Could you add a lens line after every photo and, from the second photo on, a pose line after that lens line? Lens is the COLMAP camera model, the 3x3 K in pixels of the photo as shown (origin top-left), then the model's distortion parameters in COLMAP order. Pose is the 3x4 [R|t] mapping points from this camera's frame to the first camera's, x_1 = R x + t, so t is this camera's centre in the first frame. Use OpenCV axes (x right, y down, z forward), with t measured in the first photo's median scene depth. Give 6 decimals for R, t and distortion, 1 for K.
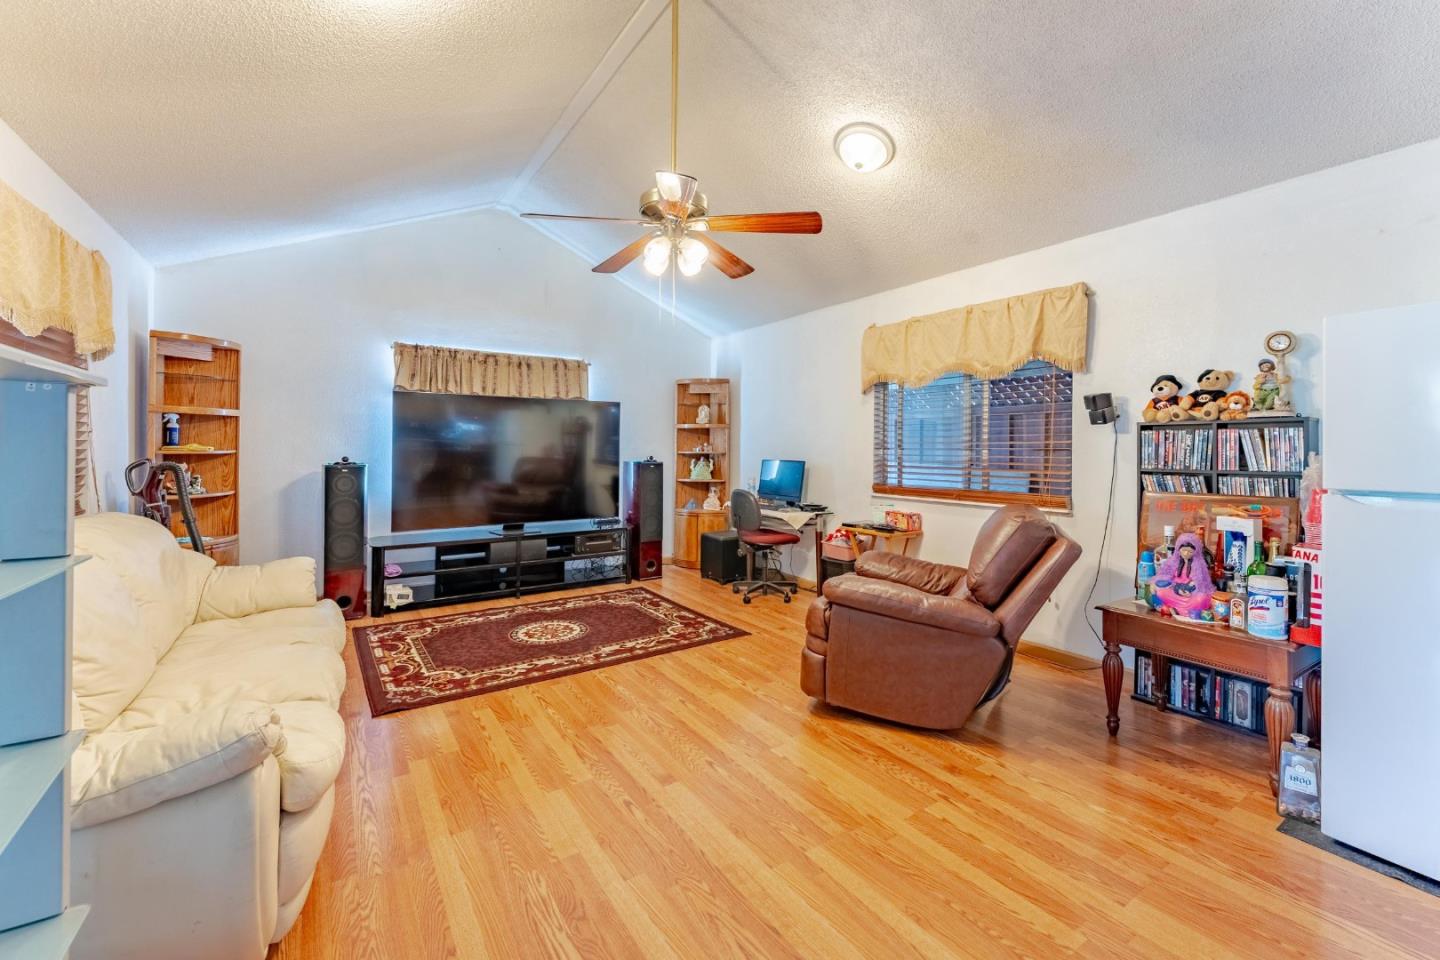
lens RADIAL K [[596.3, 0, 704.4], [0, 596.3, 450.9], [0, 0, 1]] dist [0.001736, -0.000345]
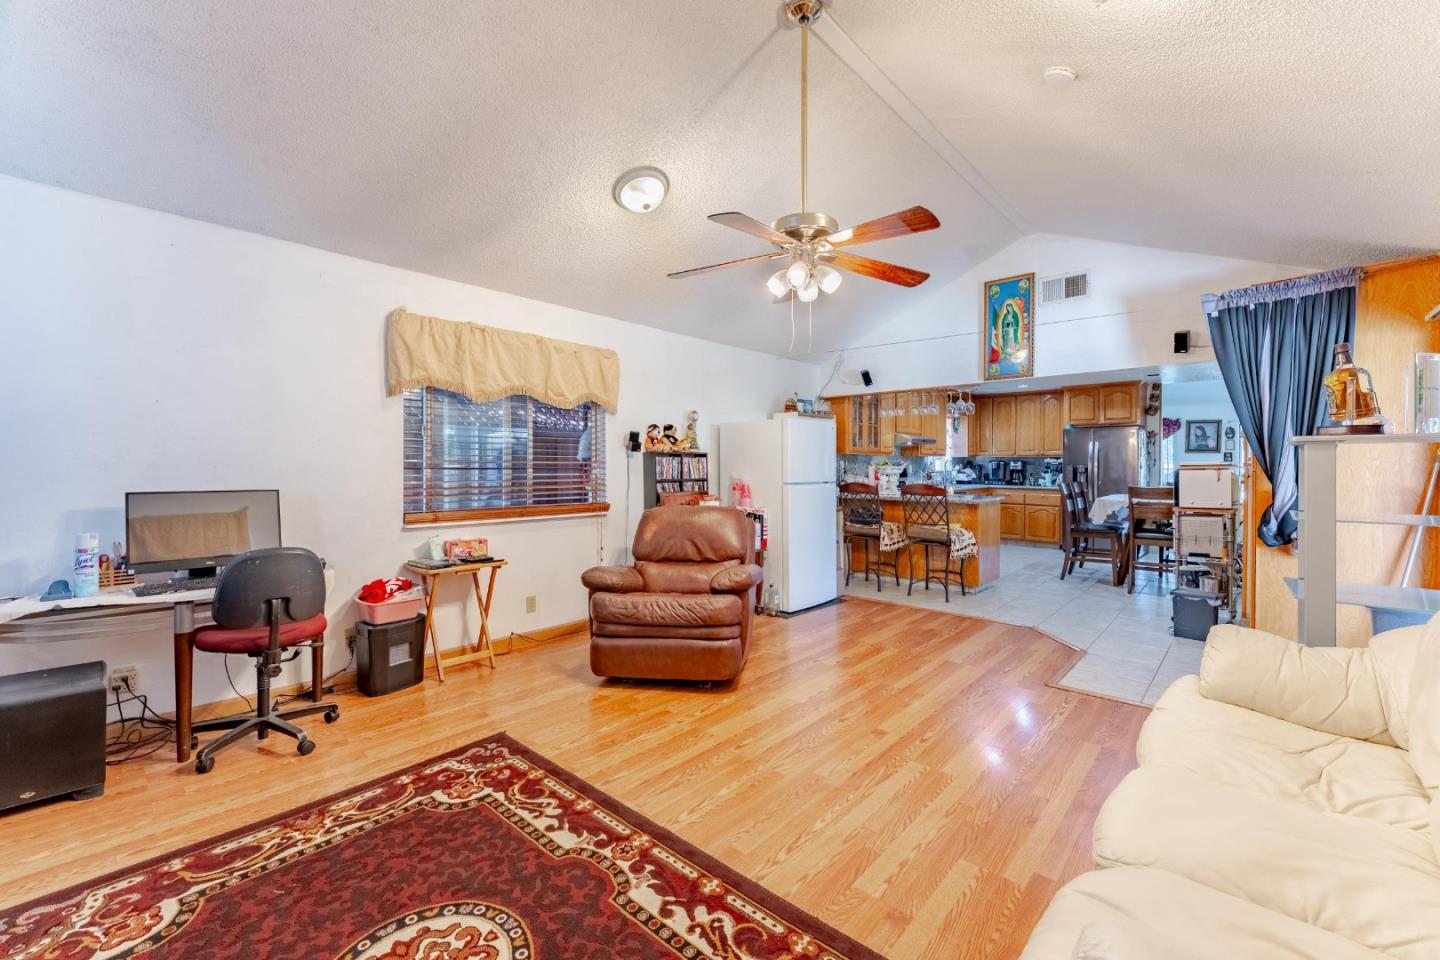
lens RADIAL K [[596.3, 0, 716.1], [0, 596.3, 473.4], [0, 0, 1]] dist [0.001736, -0.000345]
pose [[-0.267216, -0.014525, 0.963527, -0.752498], [0.003812, 0.999863, 0.016130, -0.011026], [-0.963629, 0.007983, -0.267124, 1.064796]]
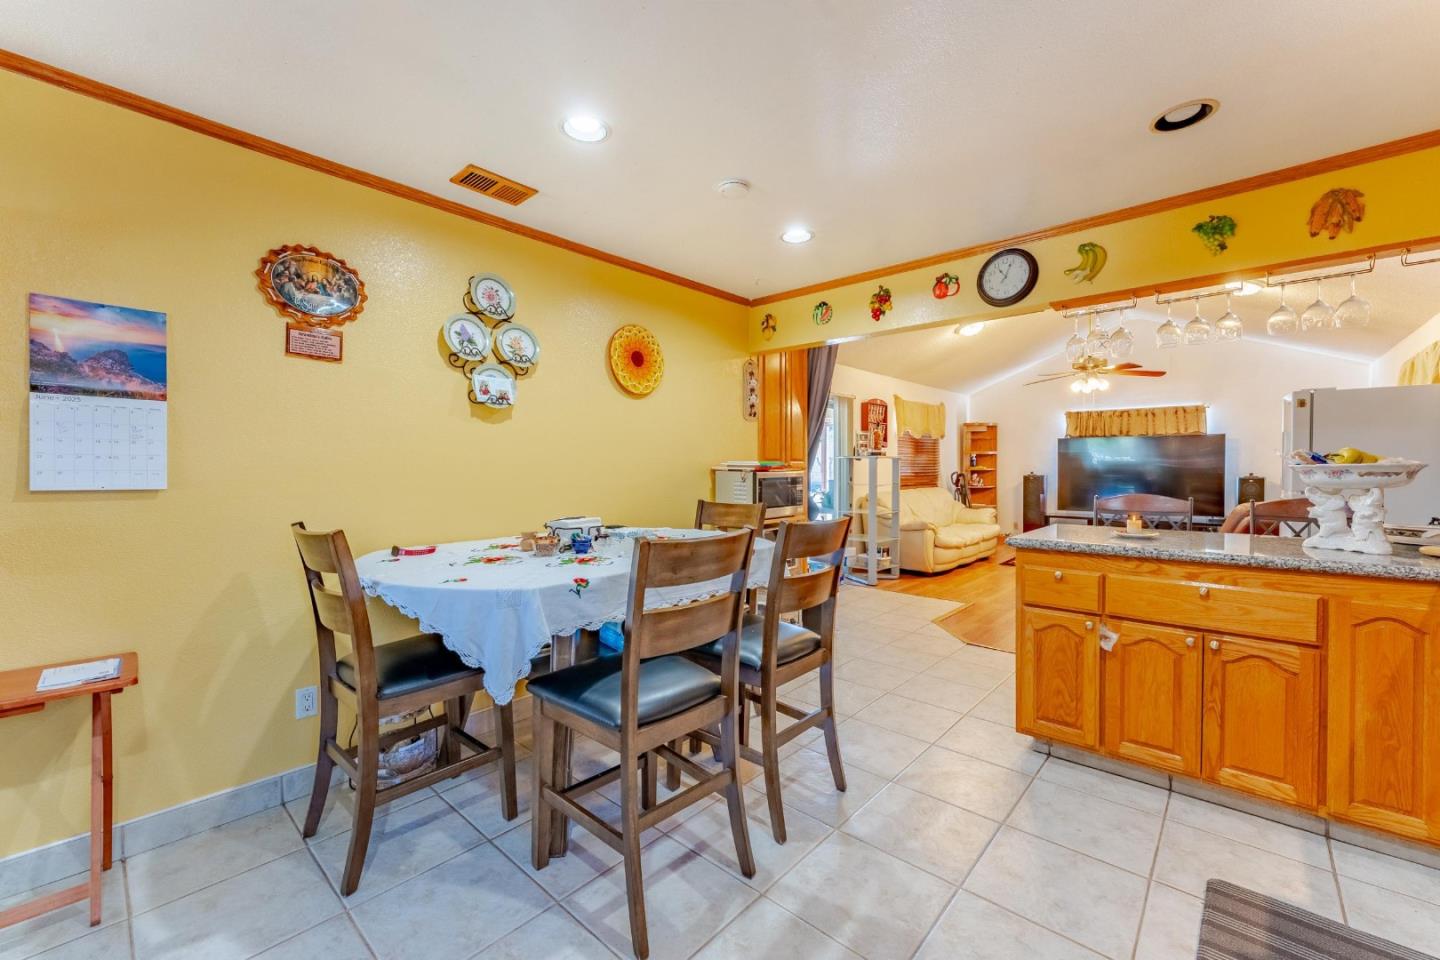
lens RADIAL K [[596.3, 0, 722.9], [0, 596.3, 472.5], [0, 0, 1]] dist [0.001736, -0.000345]
pose [[0.272078, 0.004312, -0.962266, 1.220450], [-0.001178, 0.999991, 0.004148, 0.005212], [0.962275, 0.000005, 0.272080, -0.688321]]
